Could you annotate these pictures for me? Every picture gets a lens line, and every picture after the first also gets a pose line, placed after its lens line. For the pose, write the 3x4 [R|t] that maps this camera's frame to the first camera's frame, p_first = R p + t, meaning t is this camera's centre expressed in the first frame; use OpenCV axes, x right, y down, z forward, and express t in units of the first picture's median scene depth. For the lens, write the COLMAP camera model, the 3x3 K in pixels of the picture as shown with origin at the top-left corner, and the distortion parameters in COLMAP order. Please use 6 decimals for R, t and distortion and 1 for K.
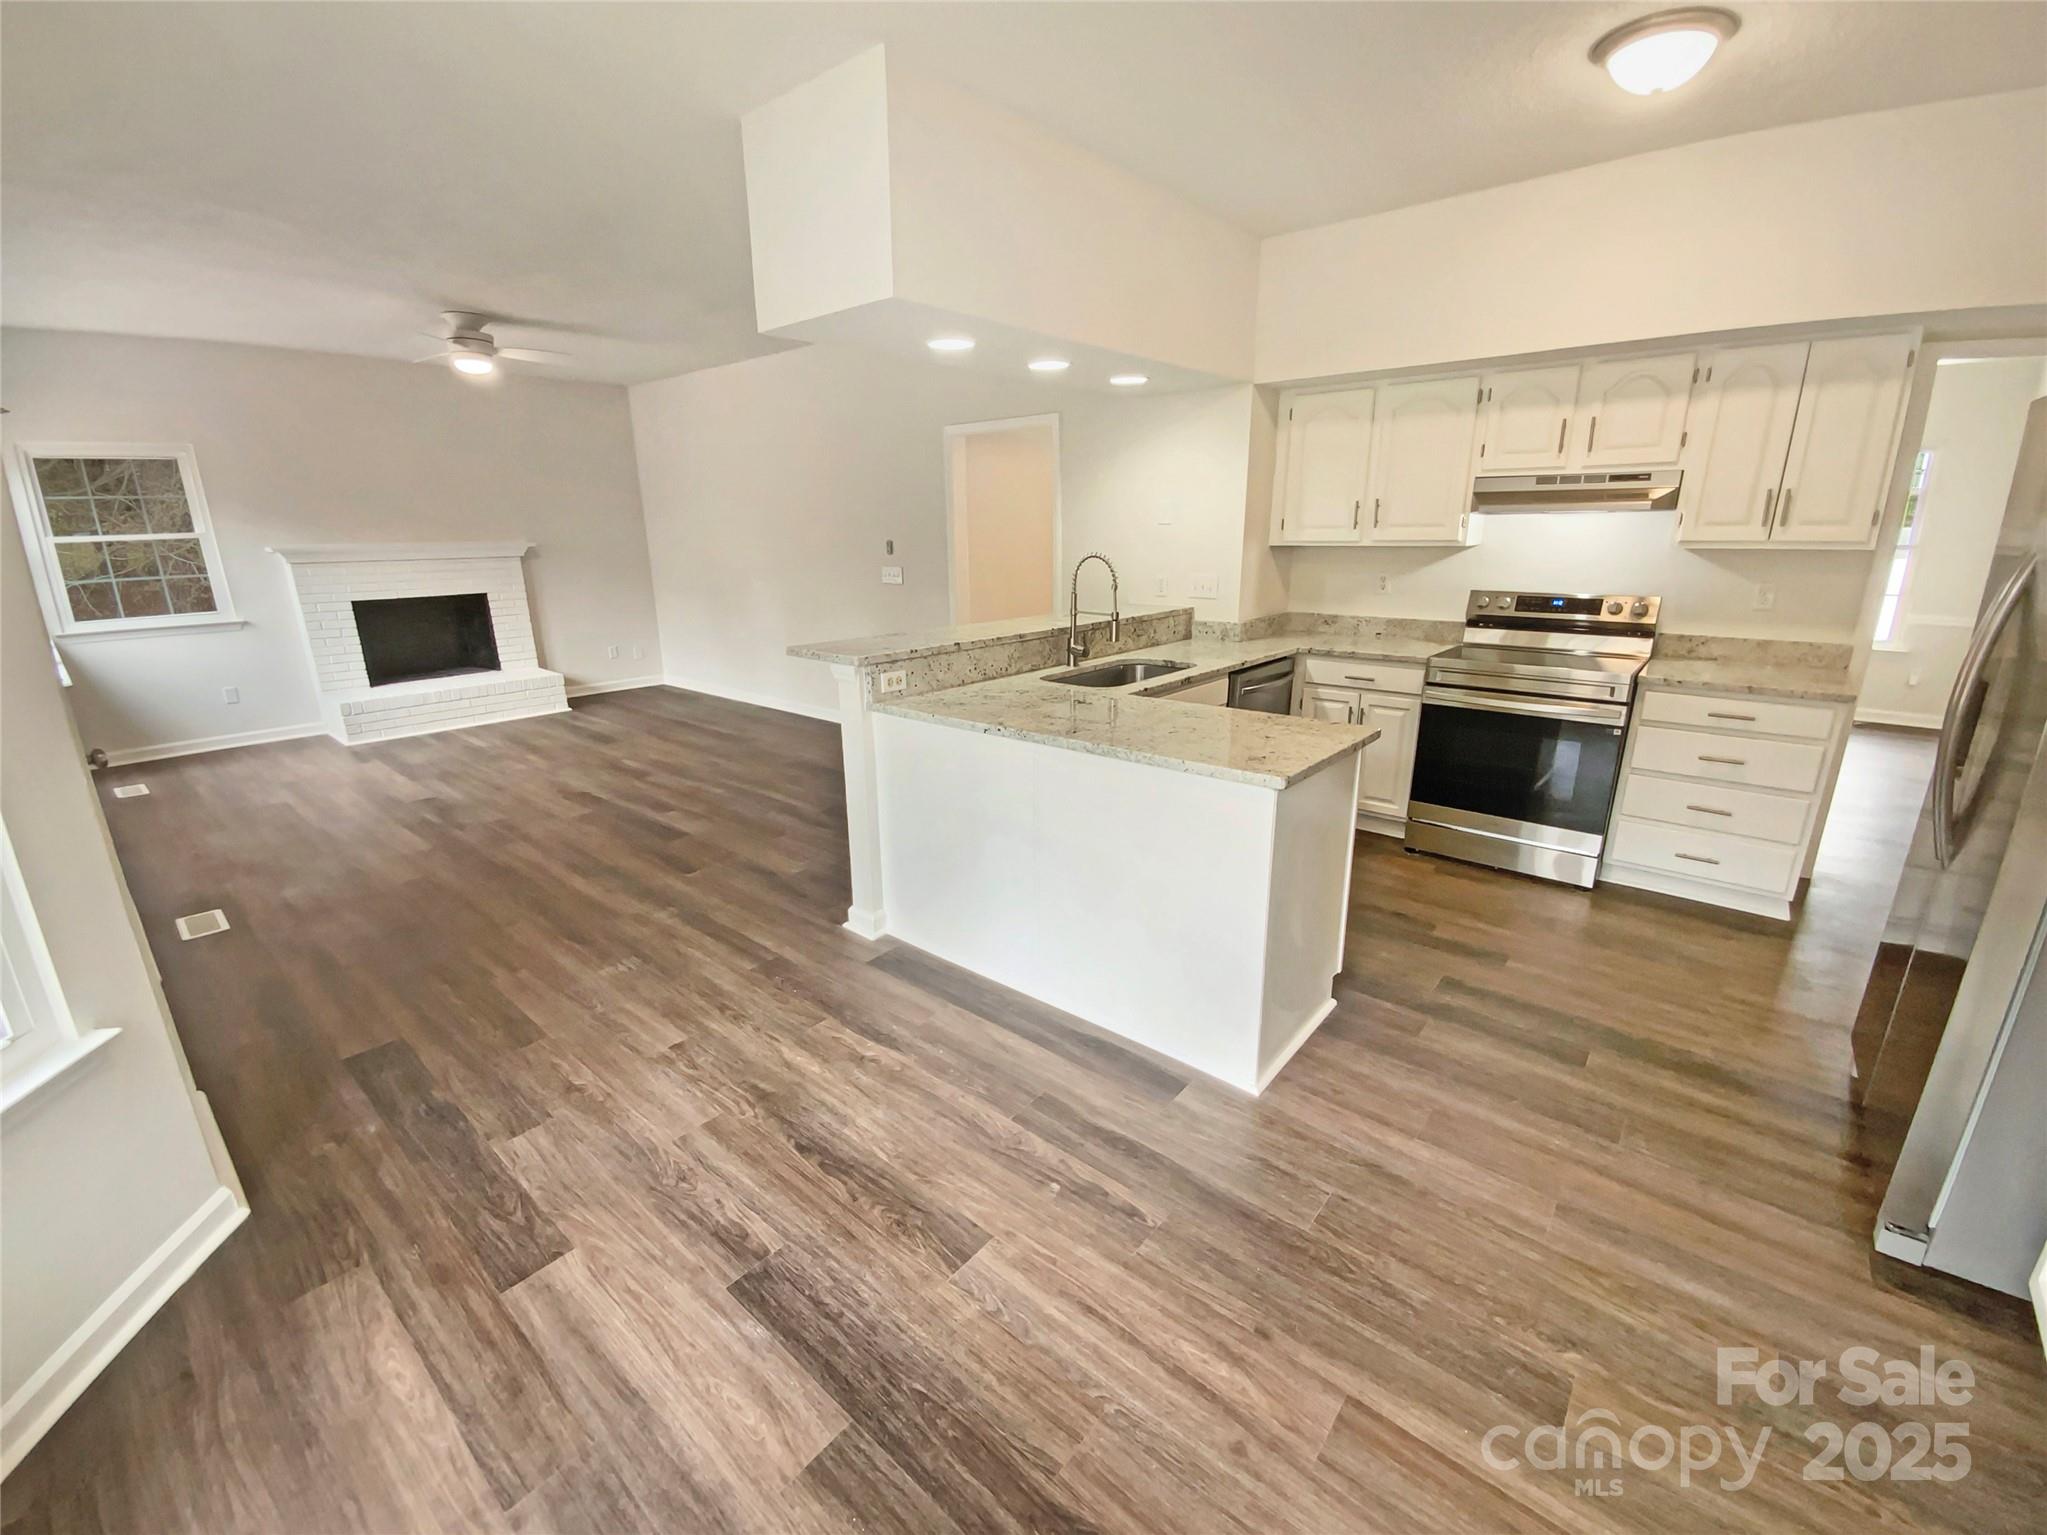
lens RADIAL K [[848.5, 0, 1024.7], [0, 848.5, 764.9], [0, 0, 1]] dist [0.003784, -0.000237]
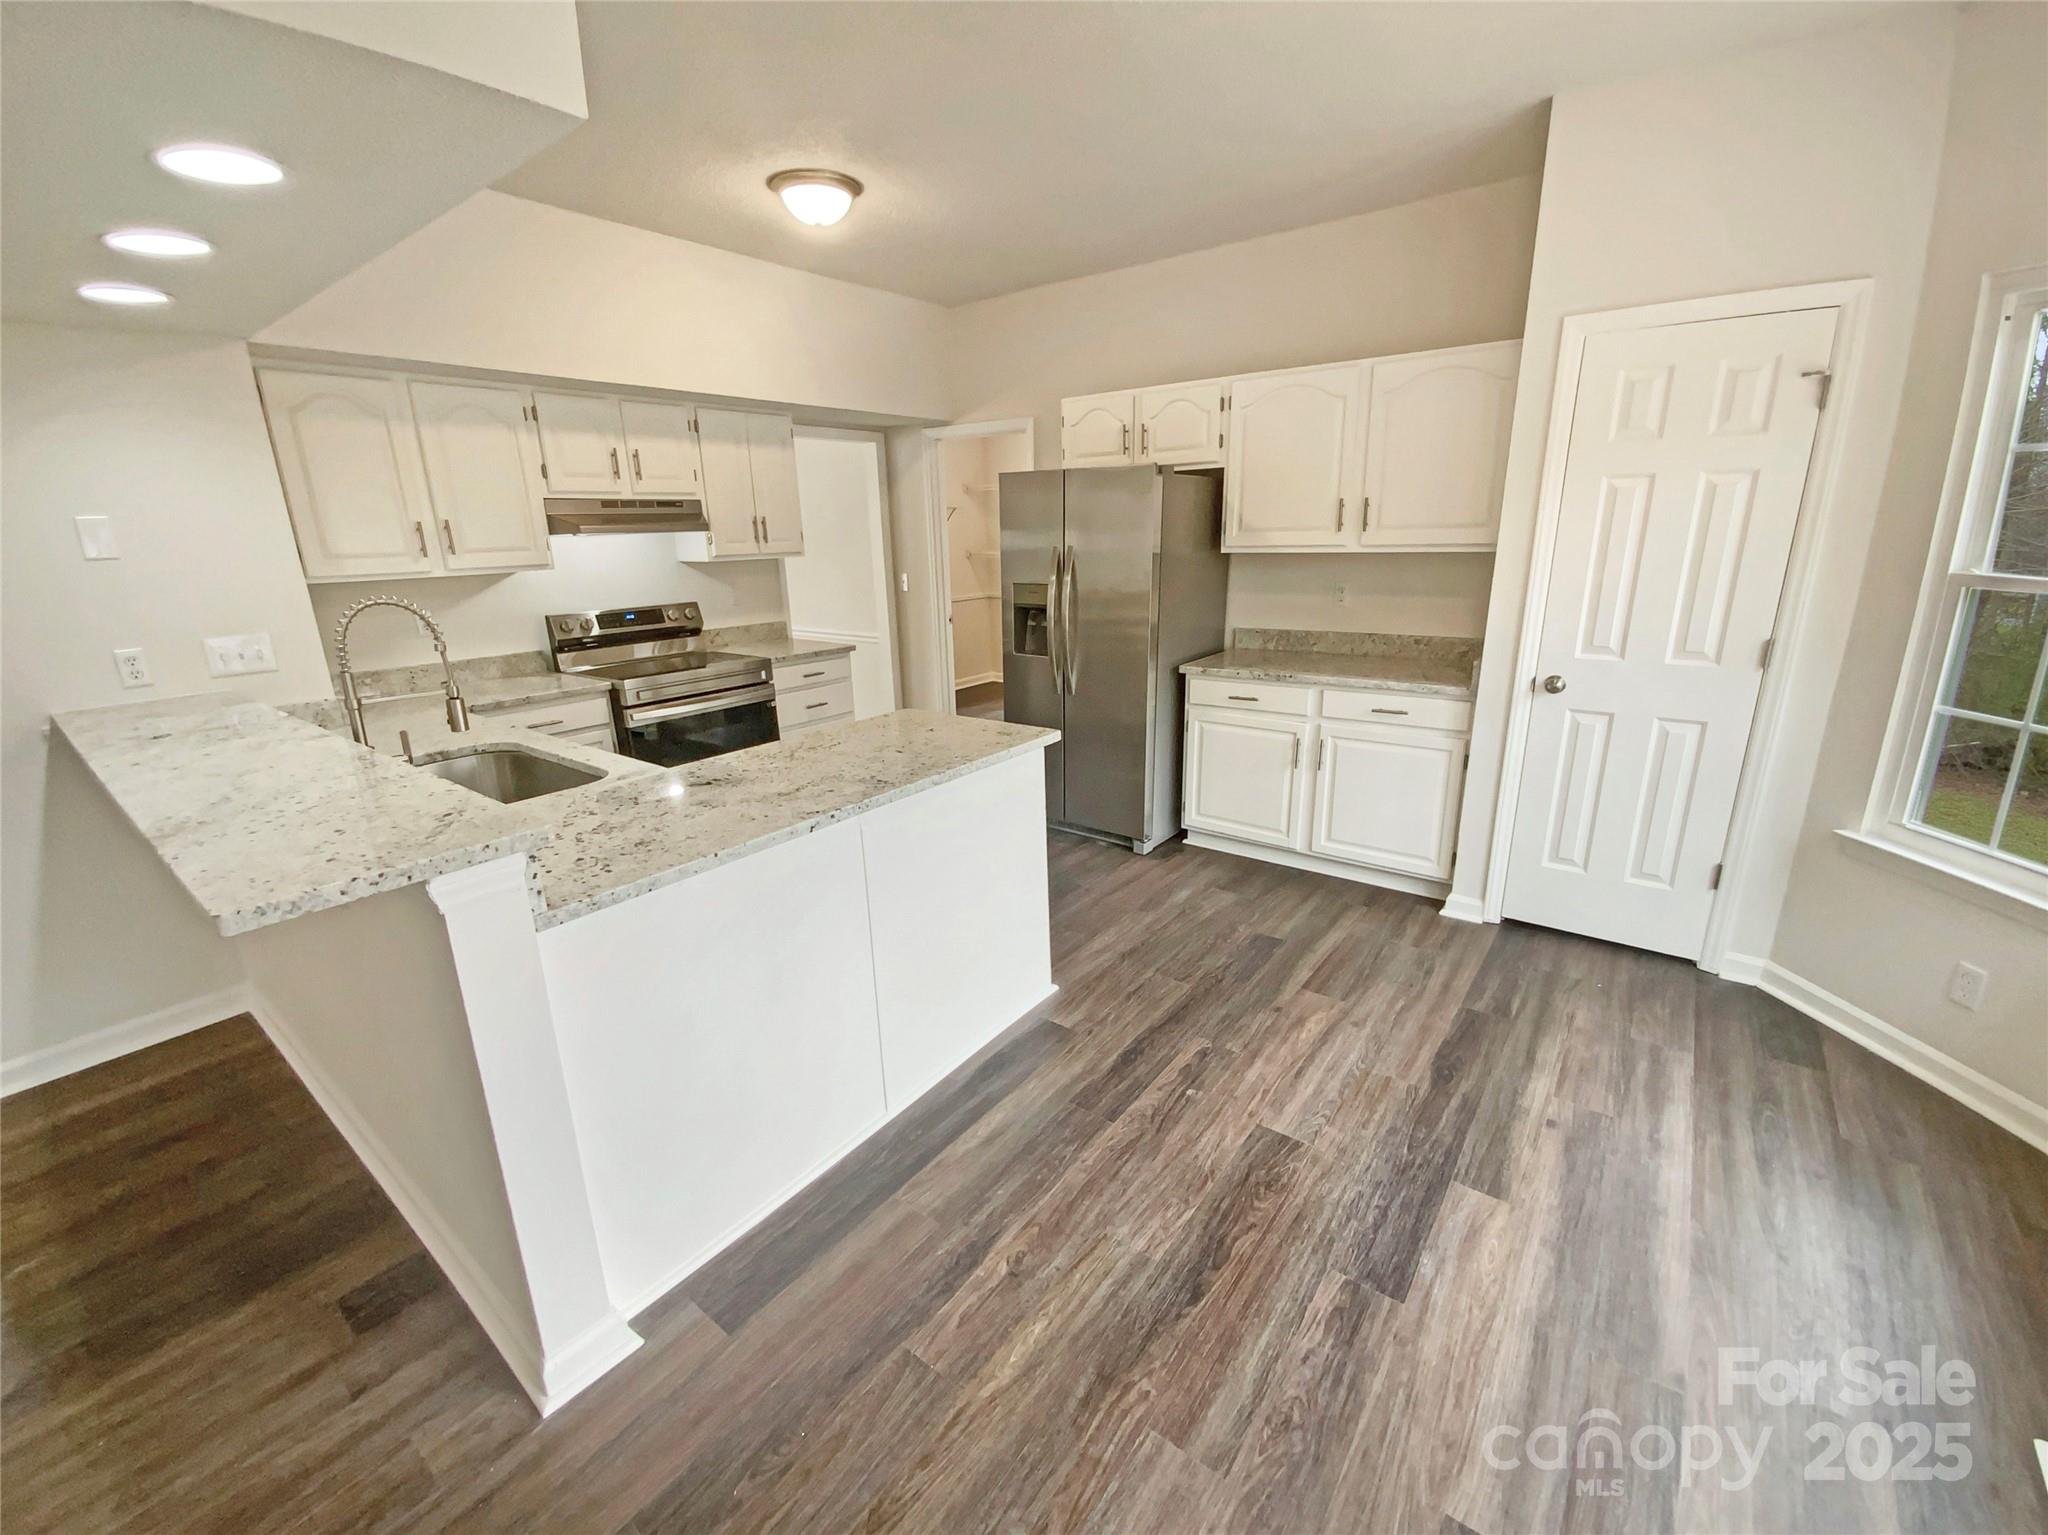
lens RADIAL K [[848.9, 0, 1029.6], [0, 848.9, 763.7], [0, 0, 1]] dist [0.003784, -0.000237]
pose [[-0.050418, -0.265021, 0.962924, -1.005275], [0.299974, 0.915614, 0.267706, -0.315075], [-0.952614, 0.302349, 0.033336, 1.077271]]
